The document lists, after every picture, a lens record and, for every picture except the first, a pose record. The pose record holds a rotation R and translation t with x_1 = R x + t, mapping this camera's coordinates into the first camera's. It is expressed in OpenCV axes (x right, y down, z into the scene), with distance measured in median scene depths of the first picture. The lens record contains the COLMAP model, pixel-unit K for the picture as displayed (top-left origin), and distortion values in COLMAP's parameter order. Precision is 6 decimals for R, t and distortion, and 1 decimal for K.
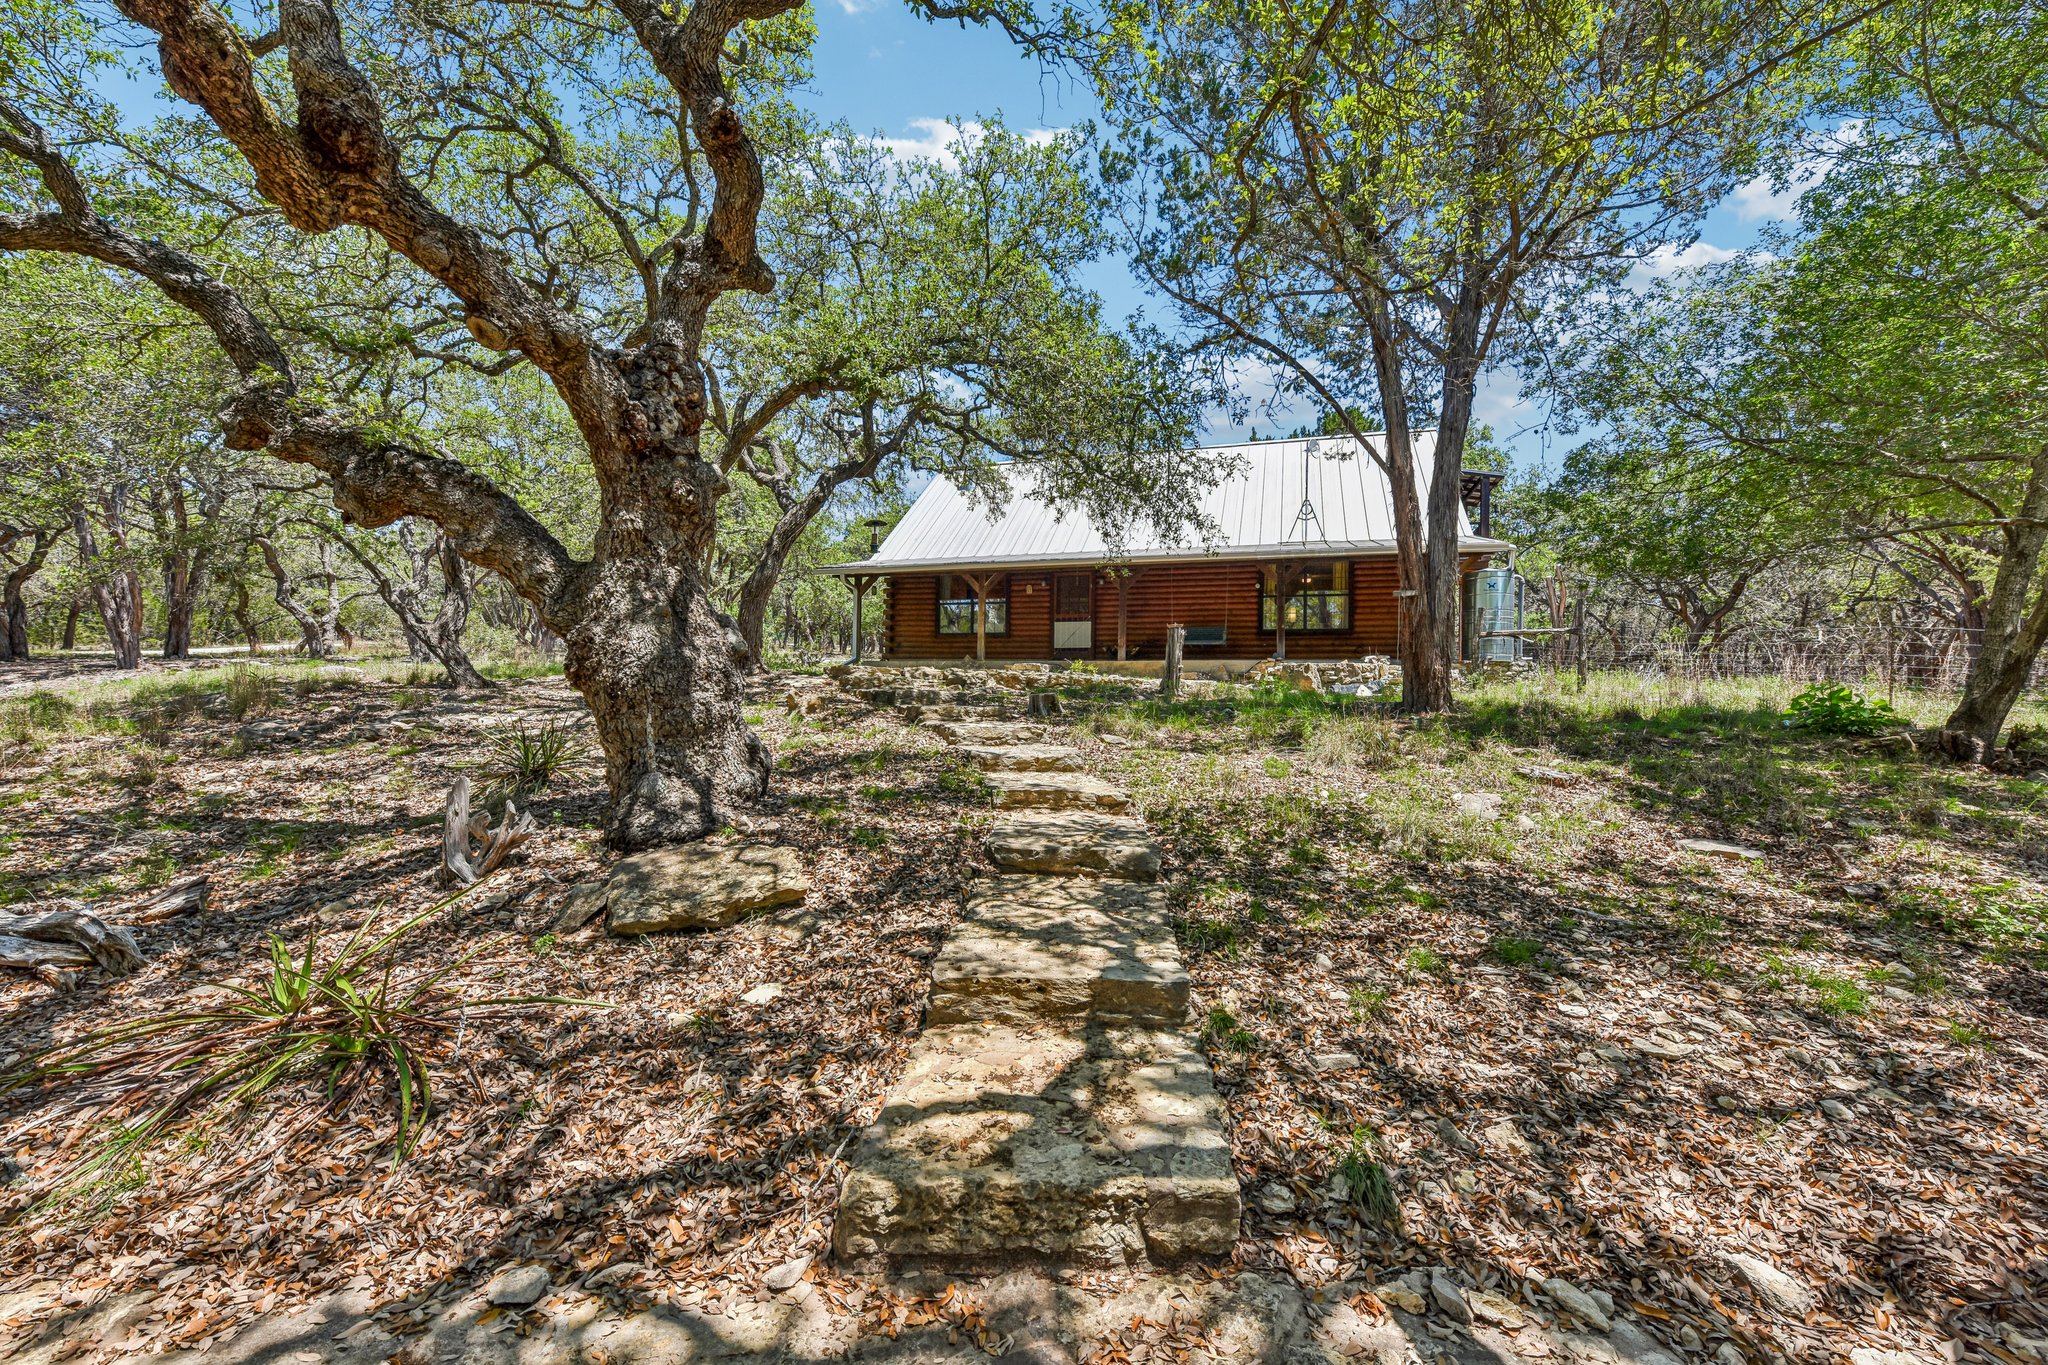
lens RADIAL K [[808.9, 0, 1033.7], [0, 808.9, 679.1], [0, 0, 1]] dist [0.006159, -0.002611]
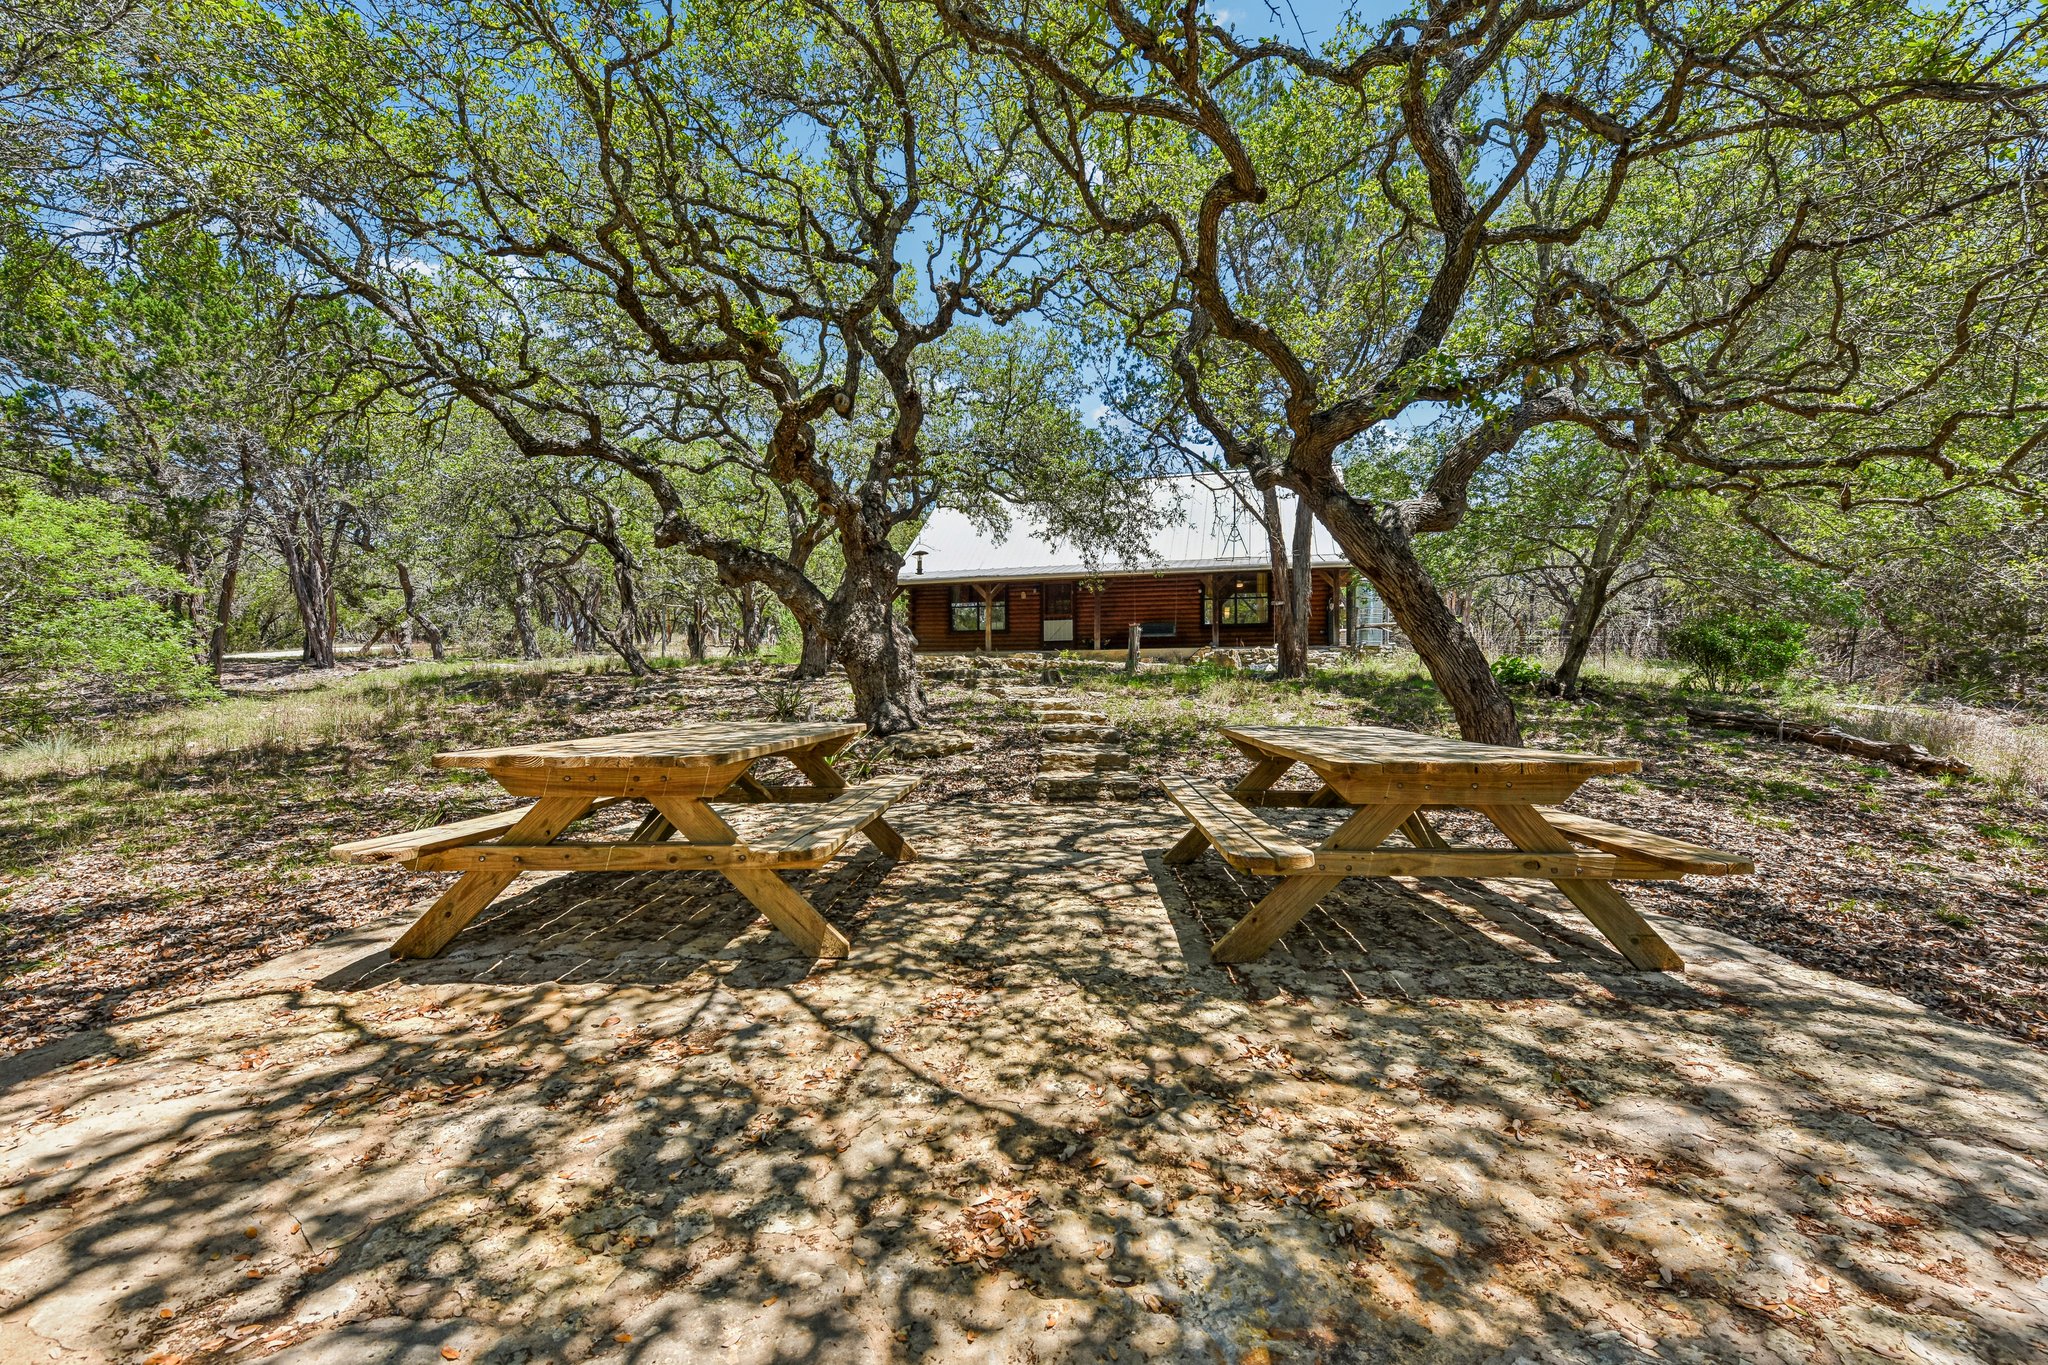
lens RADIAL K [[808.9, 0, 1010.8], [0, 808.9, 676.1], [0, 0, 1]] dist [0.006159, -0.002611]
pose [[0.999843, -0.016070, 0.007418, -0.056830], [0.016035, 0.999860, 0.004835, 0.015204], [-0.007495, -0.004715, 0.999961, -0.430204]]
